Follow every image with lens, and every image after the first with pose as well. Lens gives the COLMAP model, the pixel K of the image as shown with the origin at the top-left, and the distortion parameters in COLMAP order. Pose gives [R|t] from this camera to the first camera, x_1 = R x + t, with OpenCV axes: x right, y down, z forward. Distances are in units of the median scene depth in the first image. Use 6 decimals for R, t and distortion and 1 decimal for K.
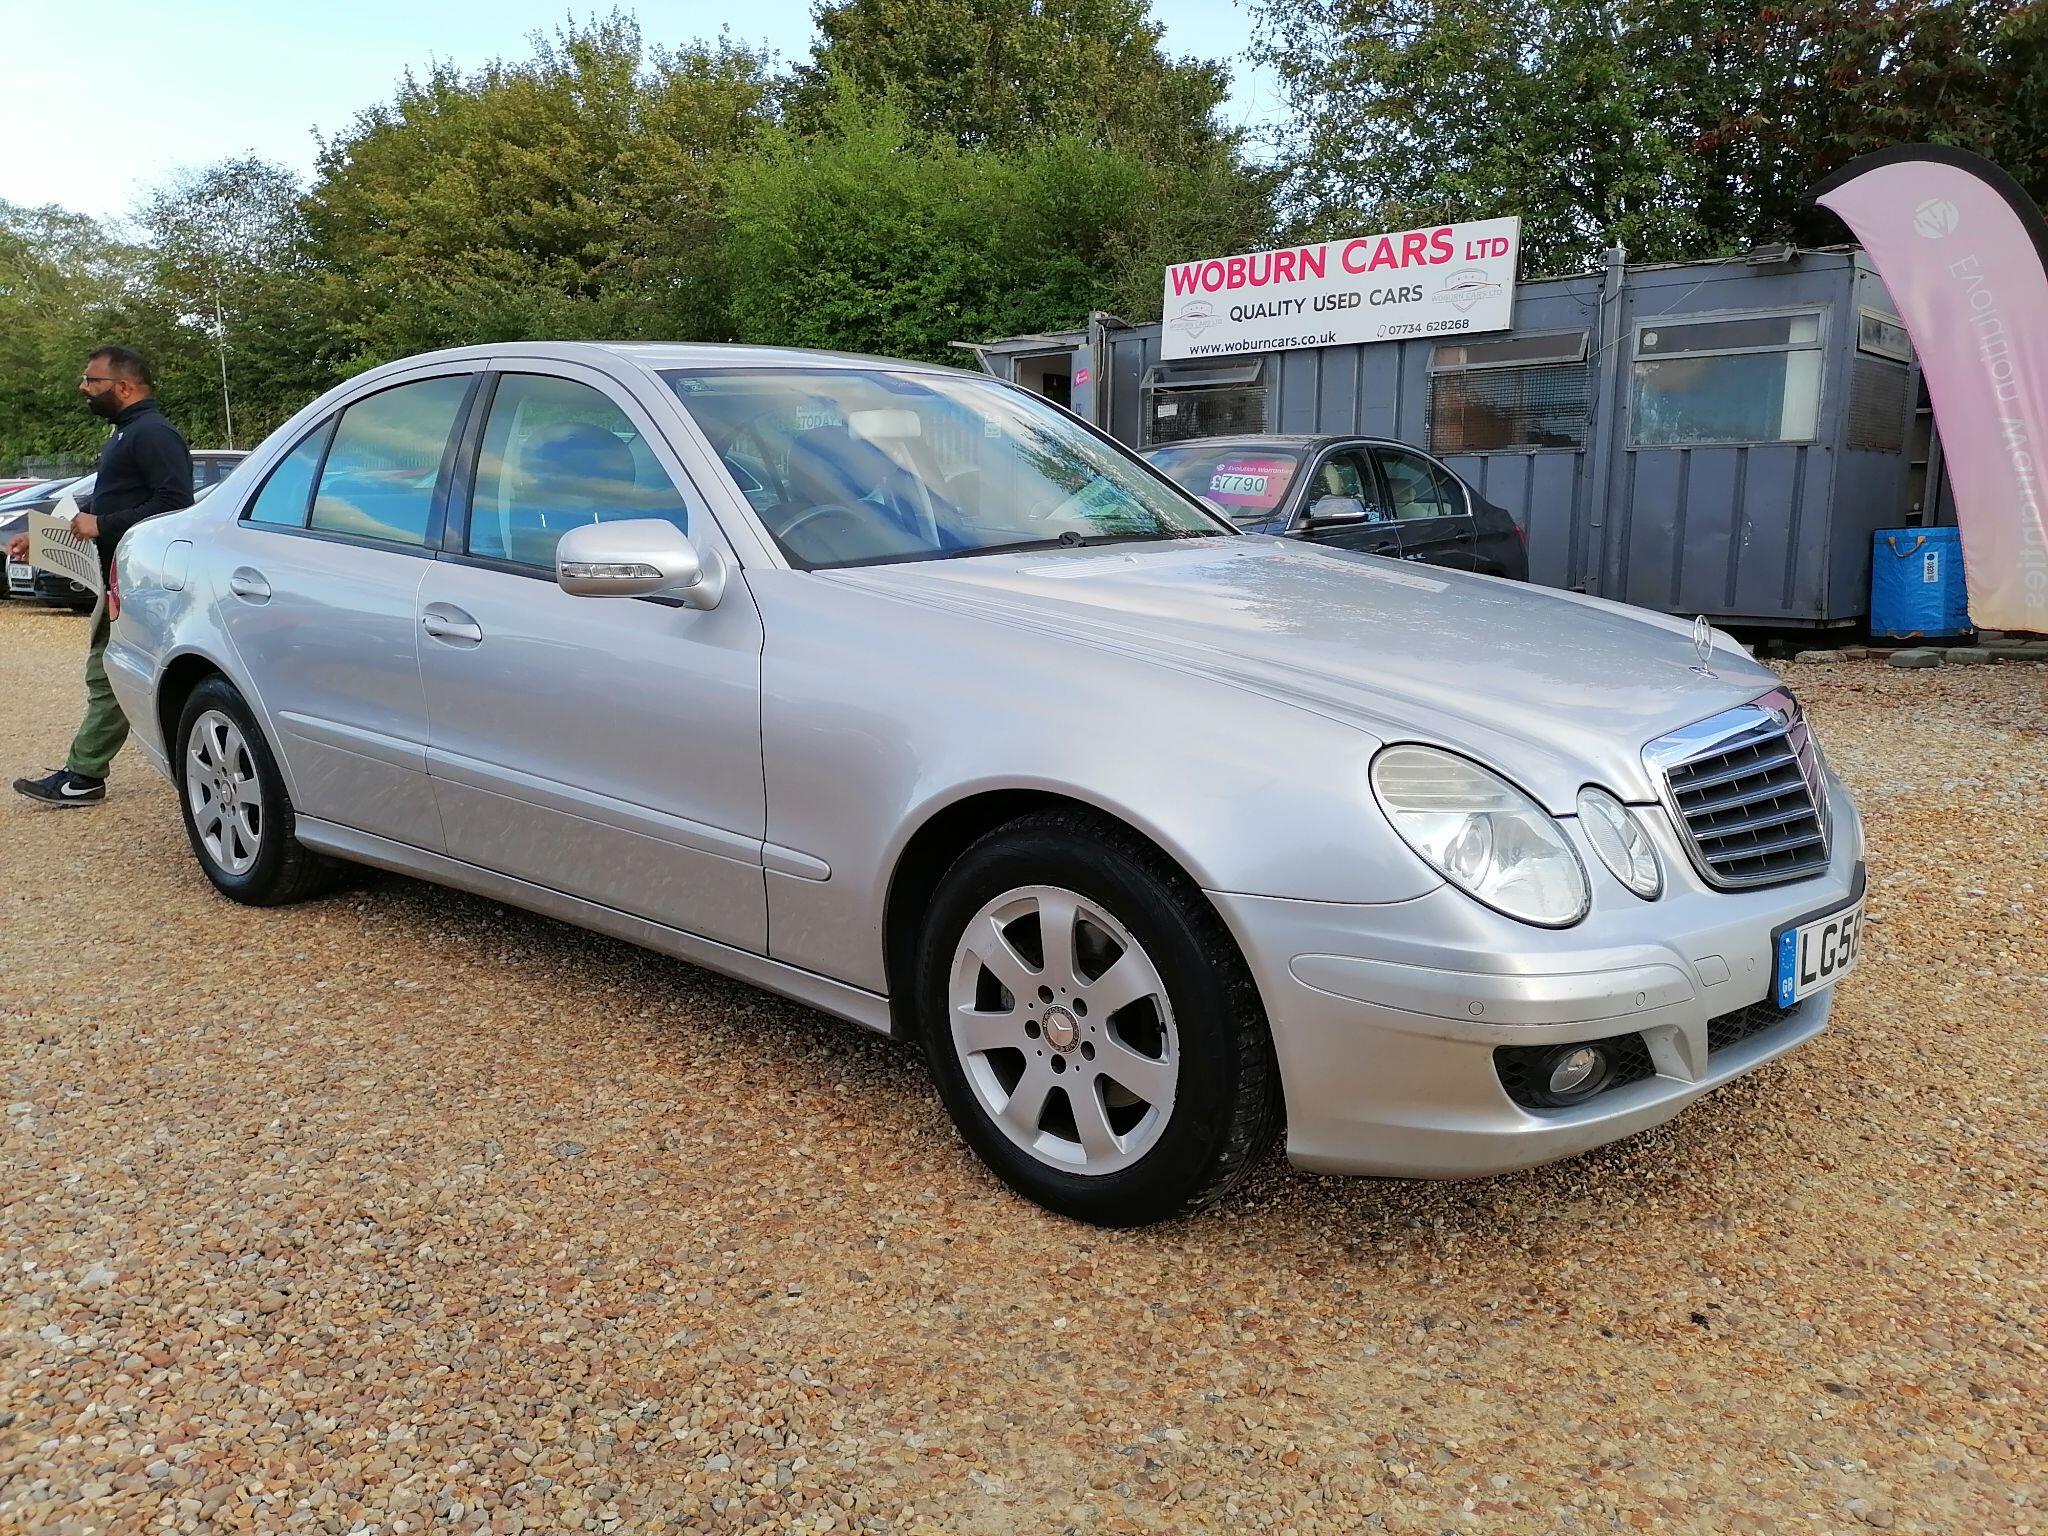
lens RADIAL K [[1524.5, 0, 1023.4], [0, 1524.5, 757.6], [0, 0, 1]] dist [0.039923, -0.019123]
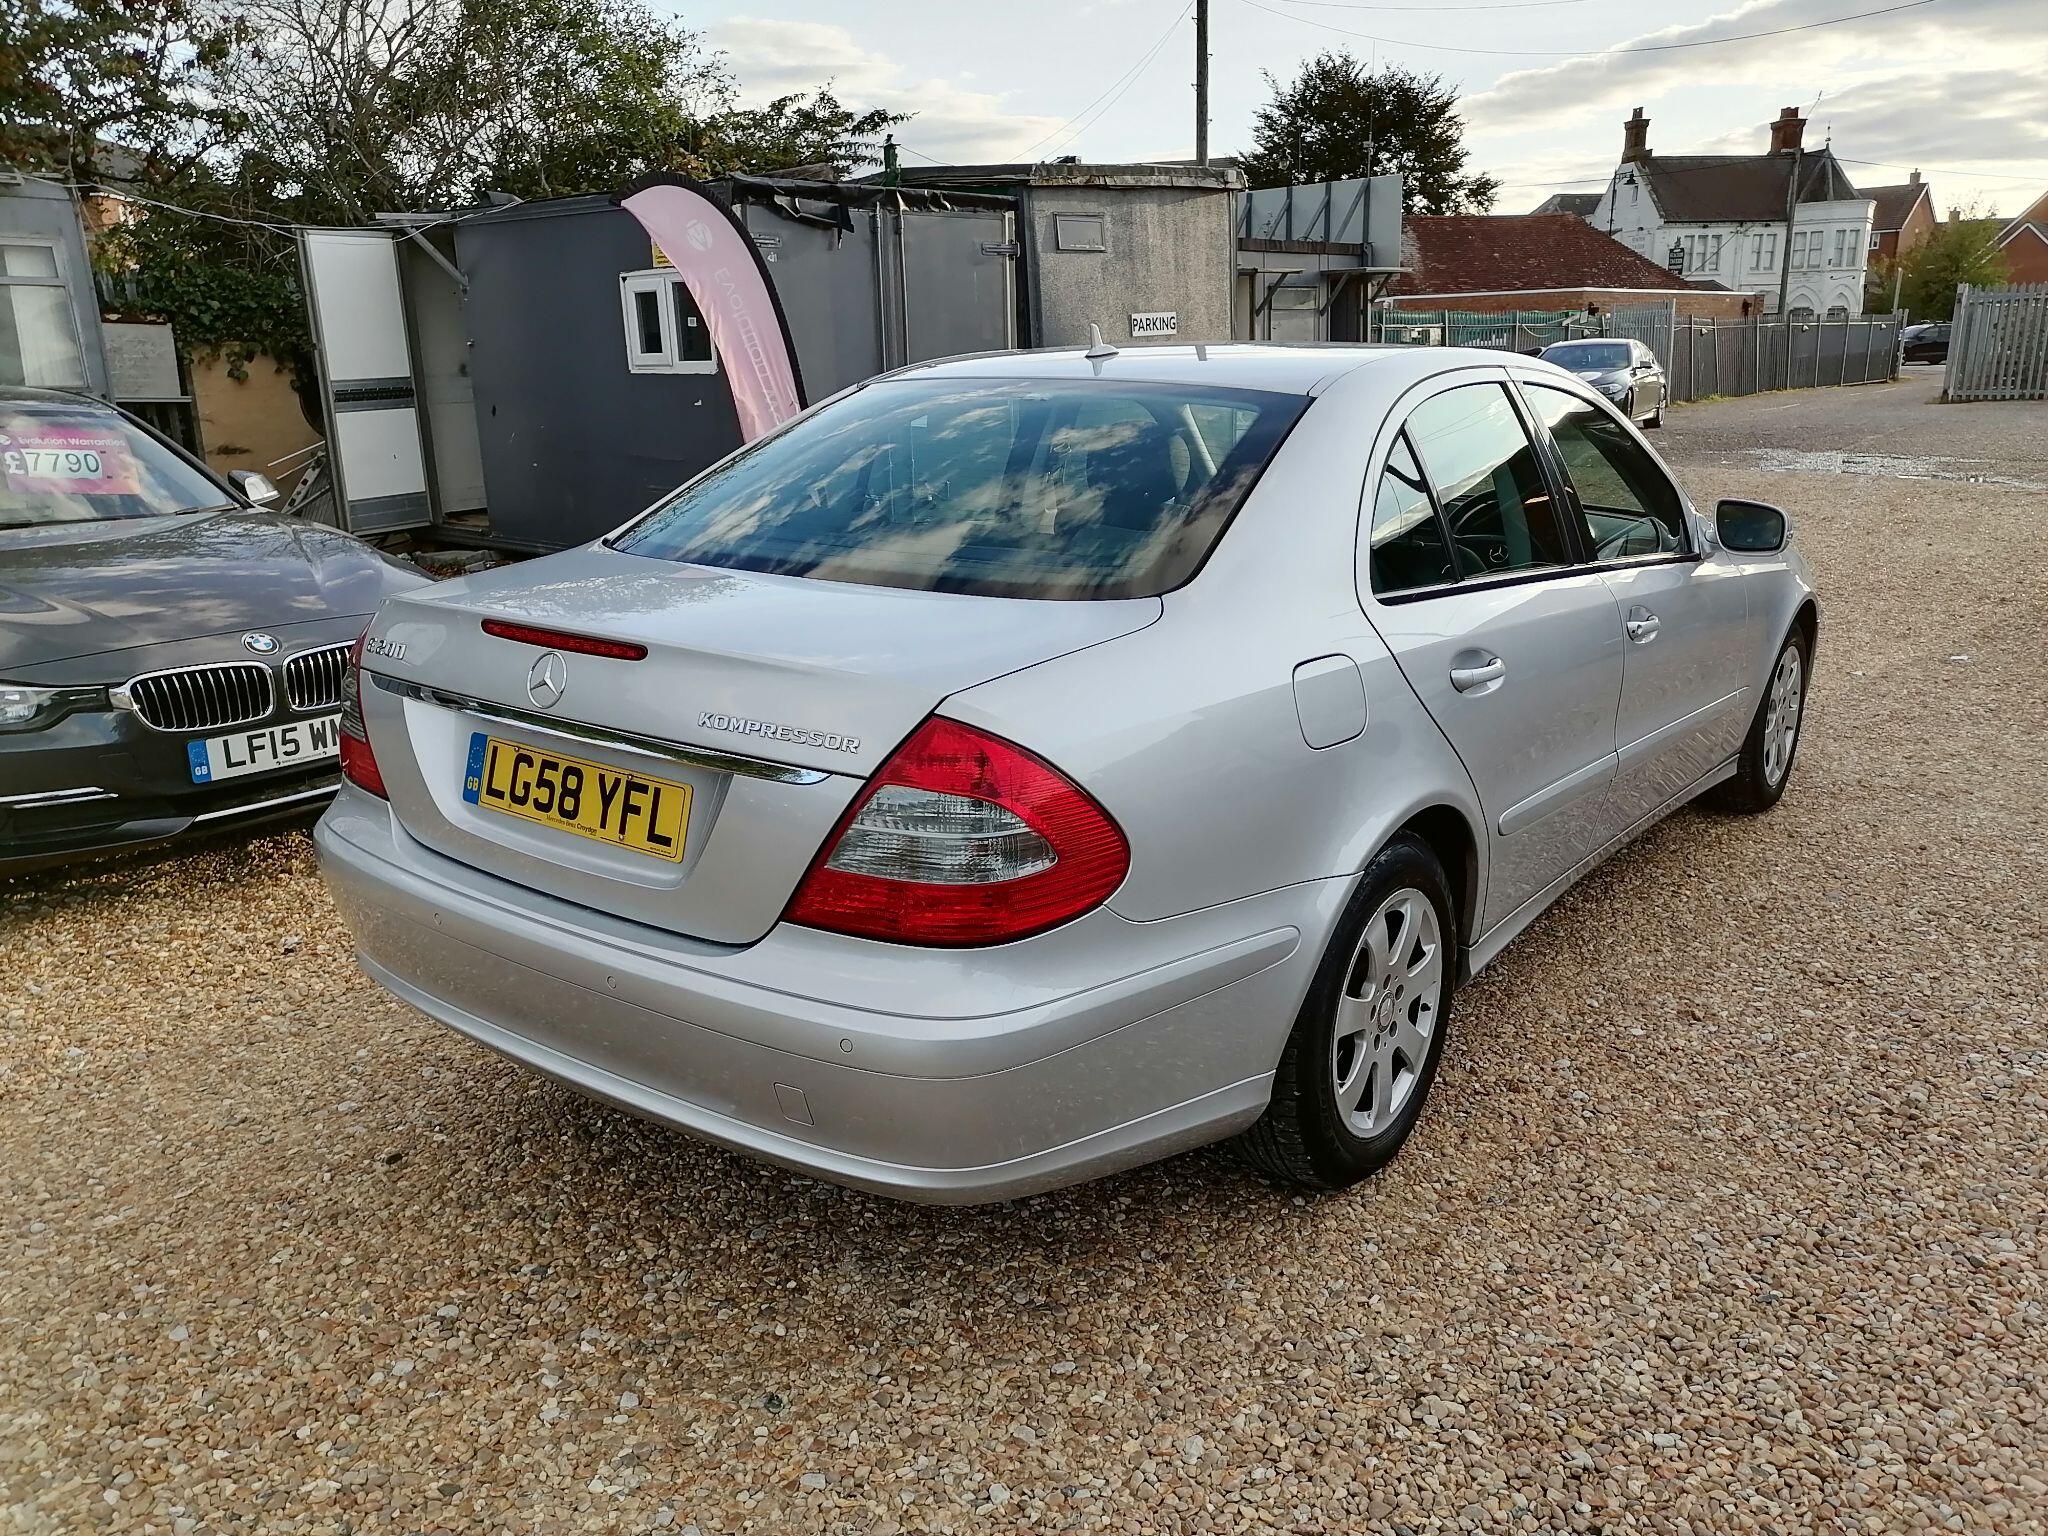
lens RADIAL K [[1524.5, 0, 1027.4], [0, 1524.5, 784.7], [0, 0, 1]] dist [0.039923, -0.019123]
pose [[-0.044955, -0.254236, 0.966097, -0.478023], [0.187851, 0.947672, 0.258128, -0.113430], [-0.981168, 0.193086, 0.005156, 0.483875]]
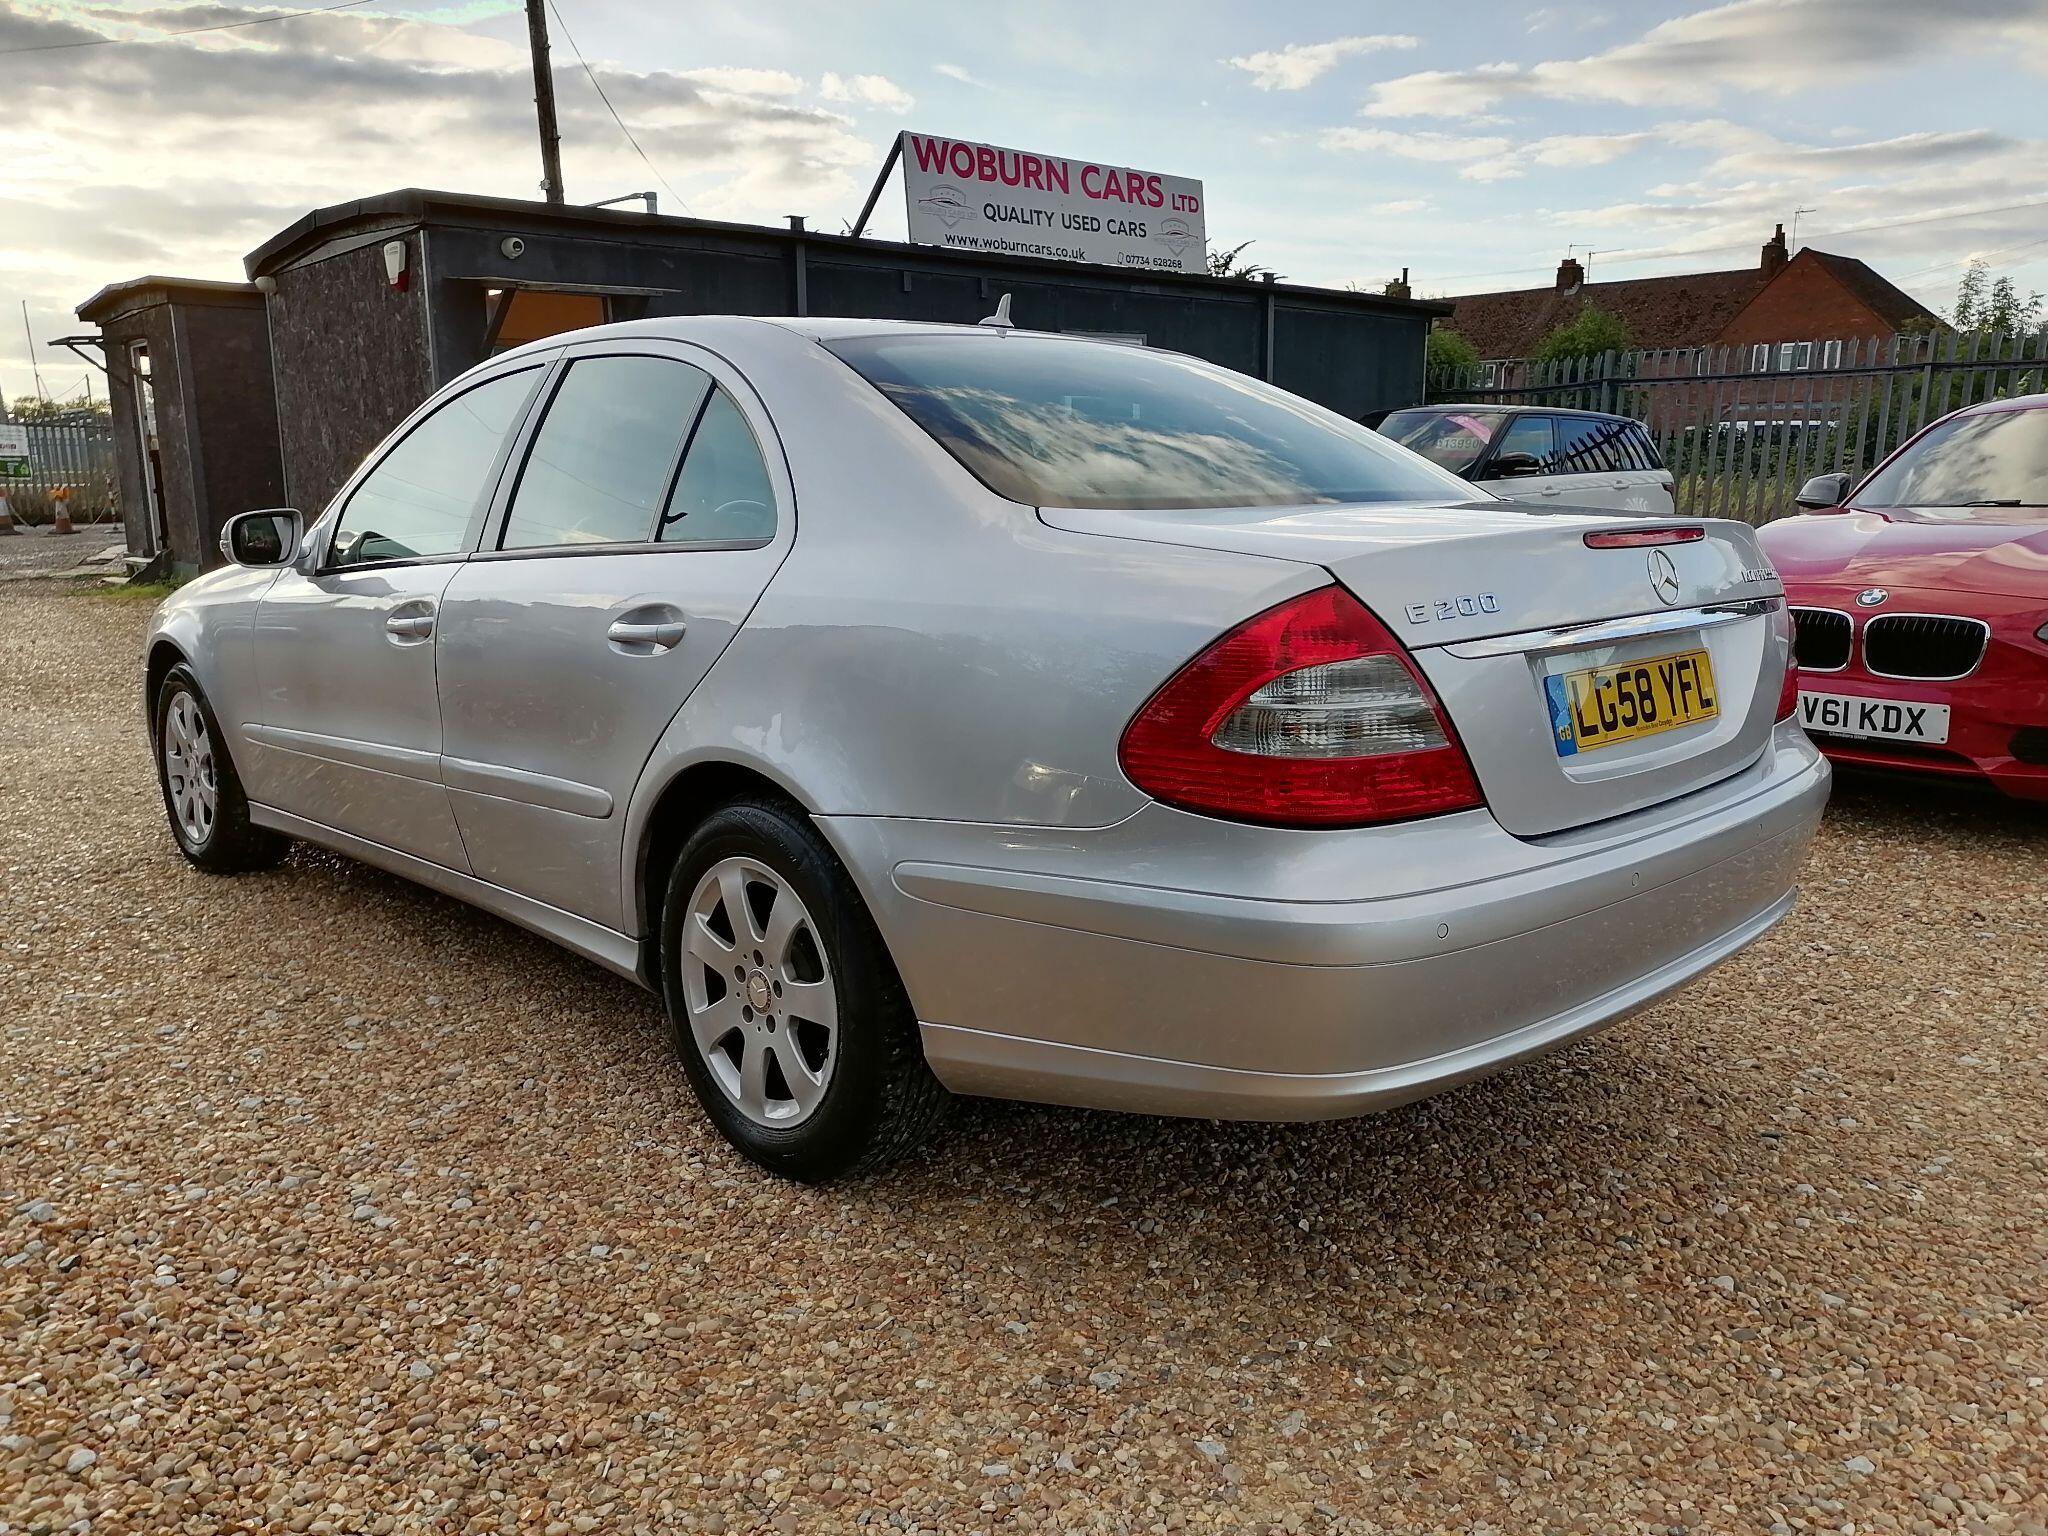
lens RADIAL K [[1524.5, 0, 1012.0], [0, 1524.5, 773.5], [0, 0, 1]] dist [0.039923, -0.019123]
pose [[-0.993560, 0.001335, 0.113300, -0.177386], [0.042343, 0.931858, 0.360344, -0.142109], [-0.105099, 0.362820, -0.925913, 0.786243]]
